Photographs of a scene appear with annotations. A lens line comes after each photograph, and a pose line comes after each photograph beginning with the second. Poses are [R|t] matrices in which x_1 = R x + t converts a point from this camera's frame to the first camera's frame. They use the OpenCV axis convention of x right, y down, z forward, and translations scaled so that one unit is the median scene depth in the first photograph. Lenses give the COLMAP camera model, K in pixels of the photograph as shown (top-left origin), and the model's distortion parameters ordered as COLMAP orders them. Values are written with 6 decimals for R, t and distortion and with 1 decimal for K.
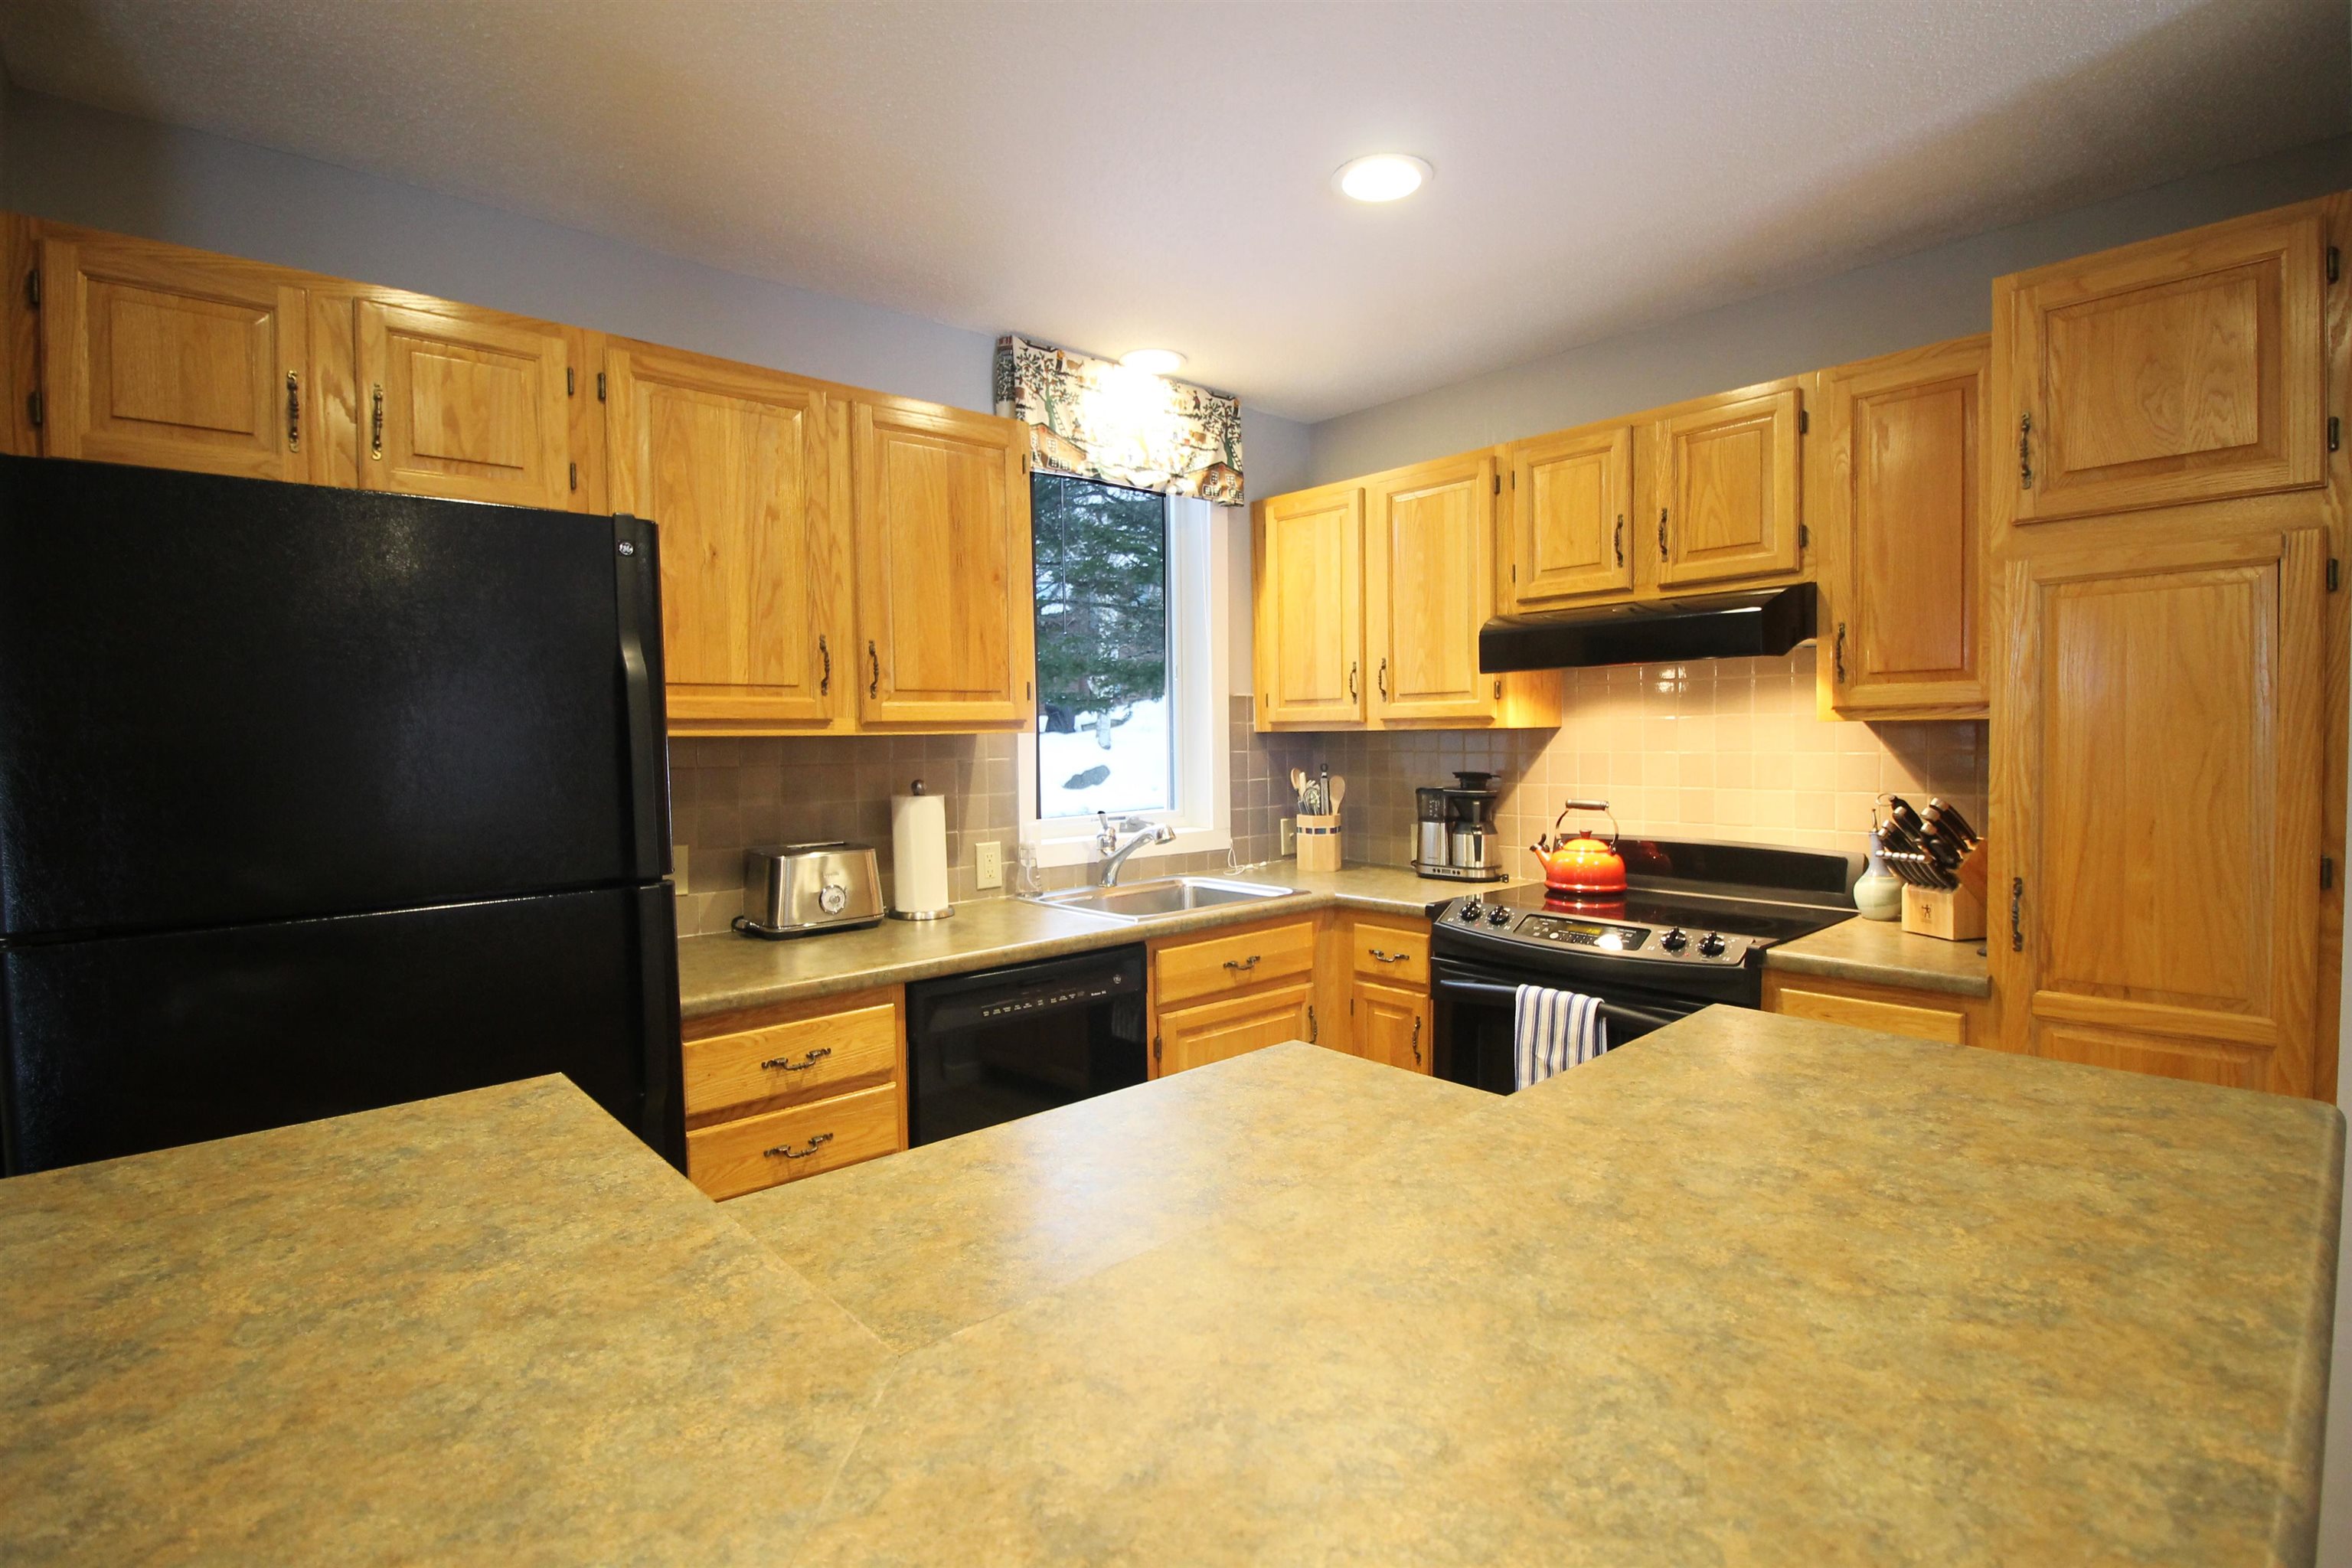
lens RADIAL K [[1109.0, 0, 1188.8], [0, 1109.0, 773.6], [0, 0, 1]] dist [0.002414, -0.012440]
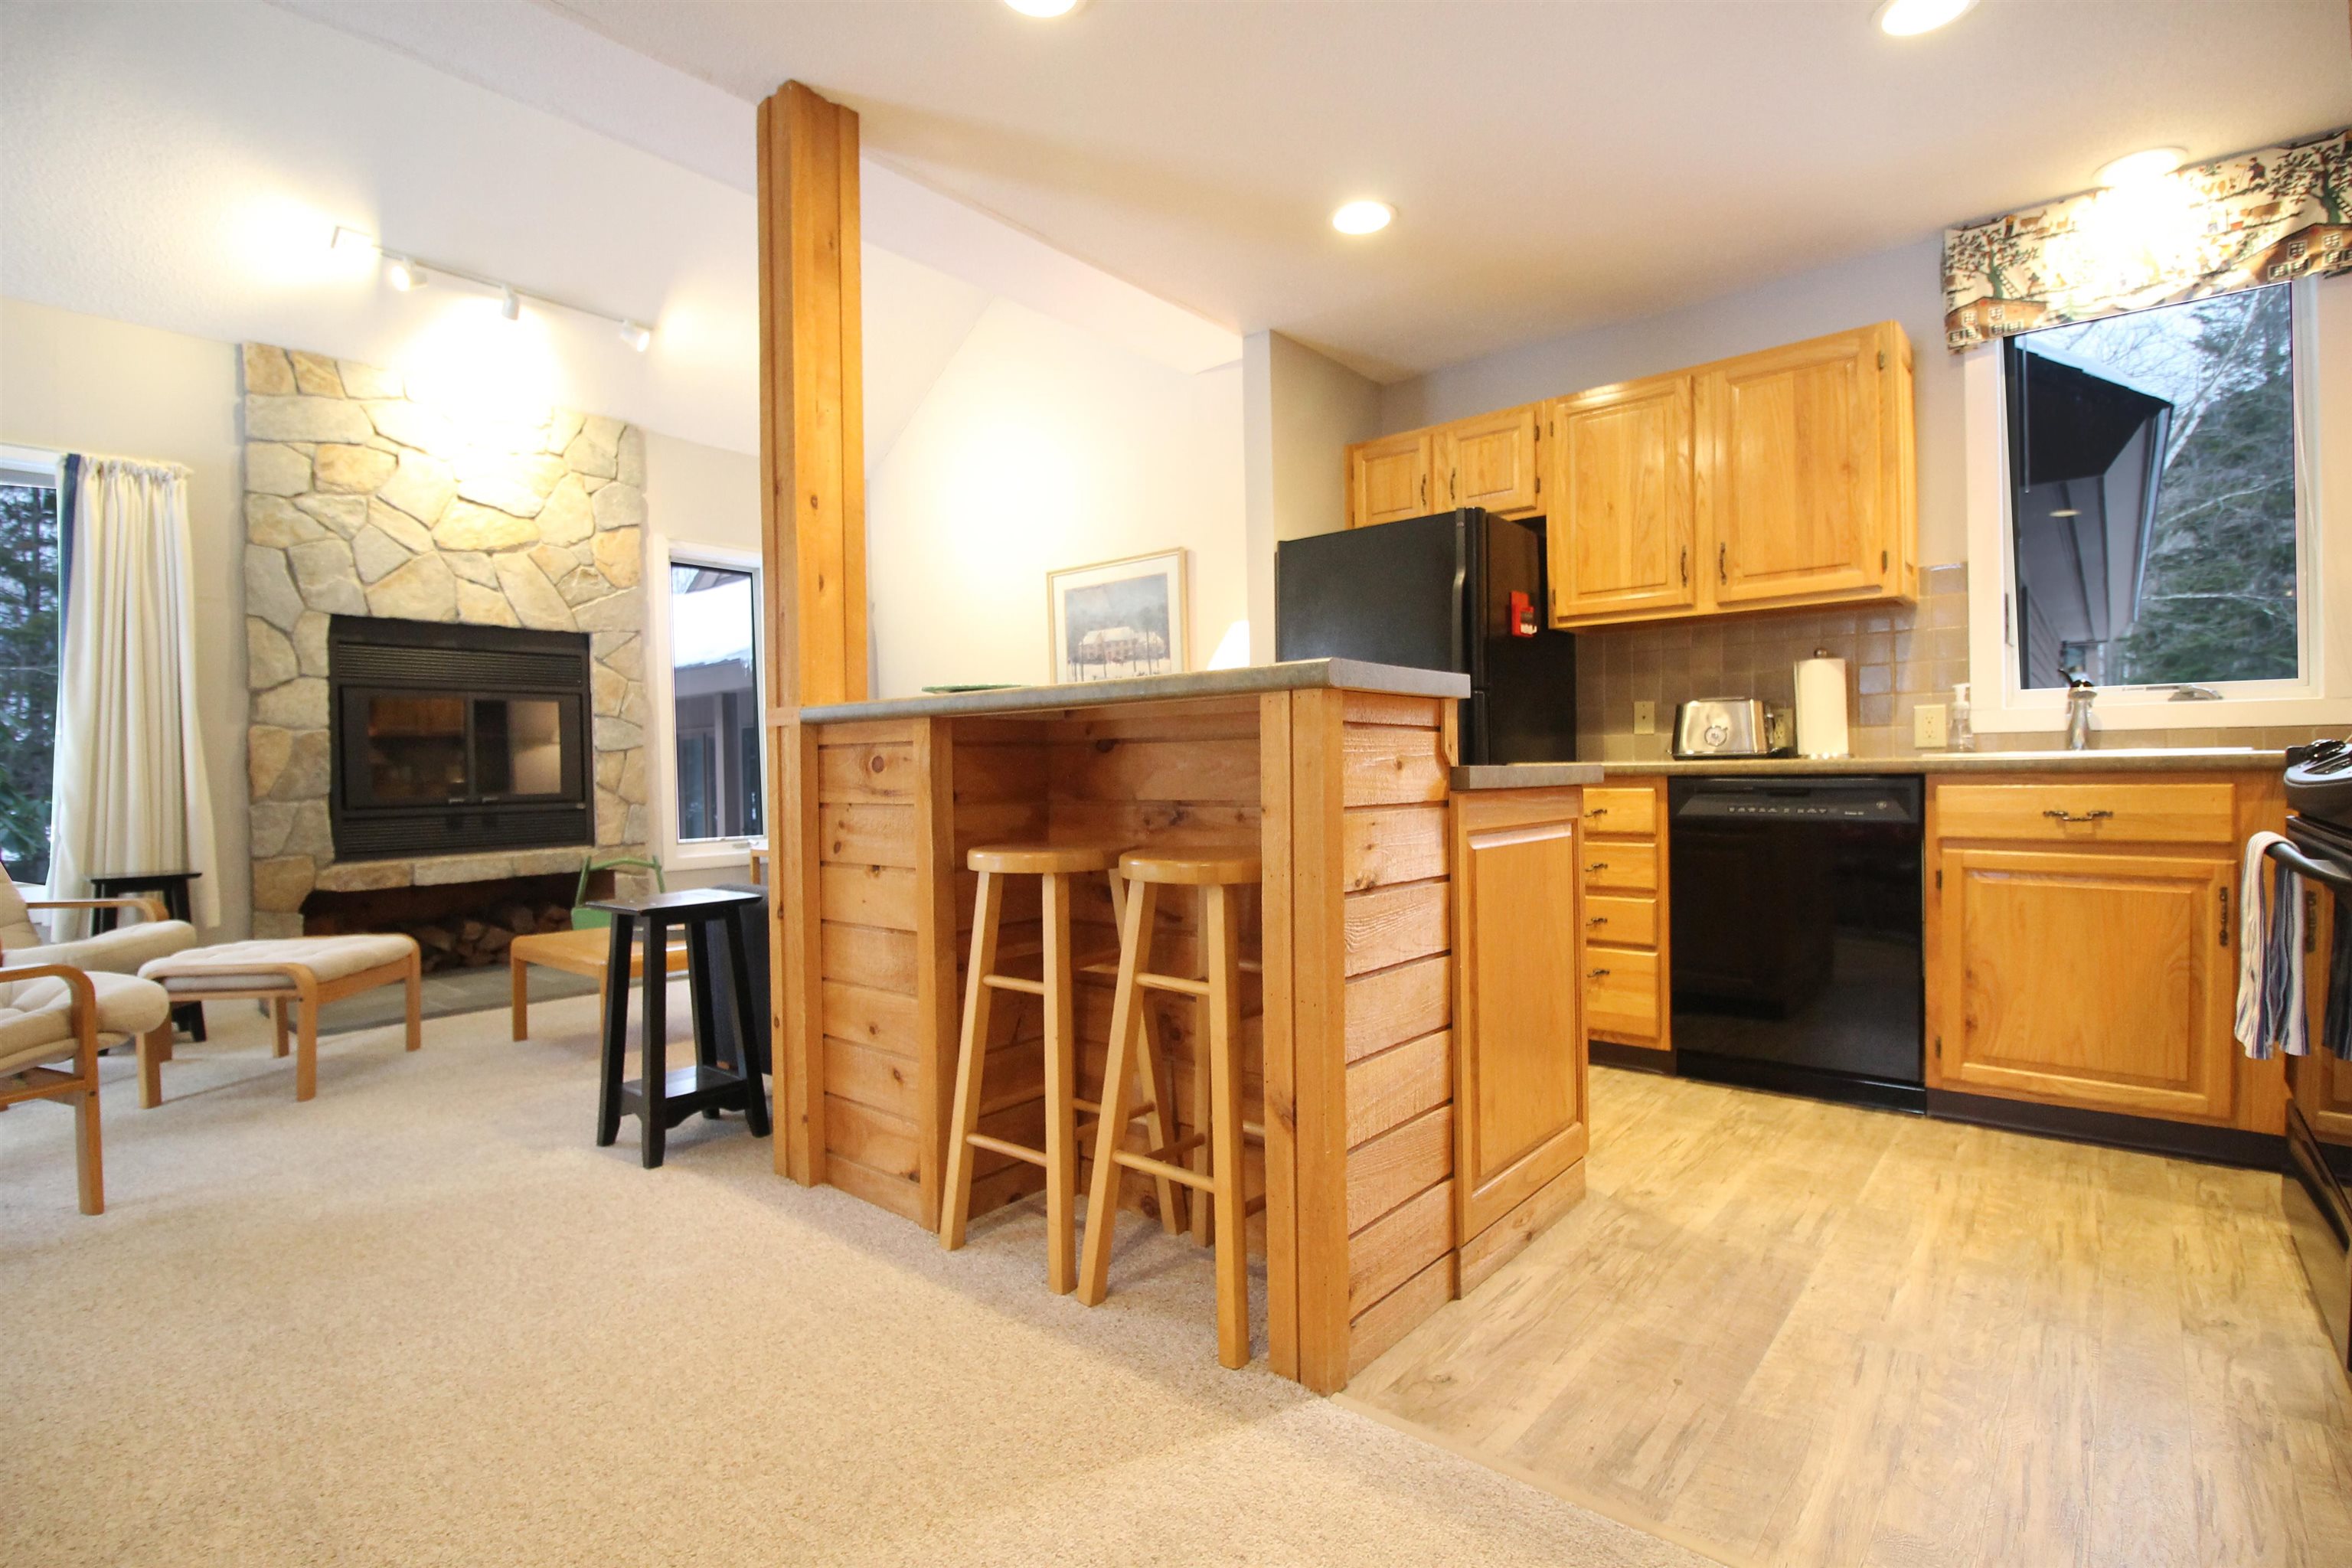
lens RADIAL K [[1109.0, 0, 1188.8], [0, 1109.0, 773.6], [0, 0, 1]] dist [0.002414, -0.012440]
pose [[0.133883, 0.015788, -0.990871, 0.807640], [-0.021582, 0.999682, 0.013012, 0.132687], [0.990762, 0.019643, 0.134181, 0.139510]]
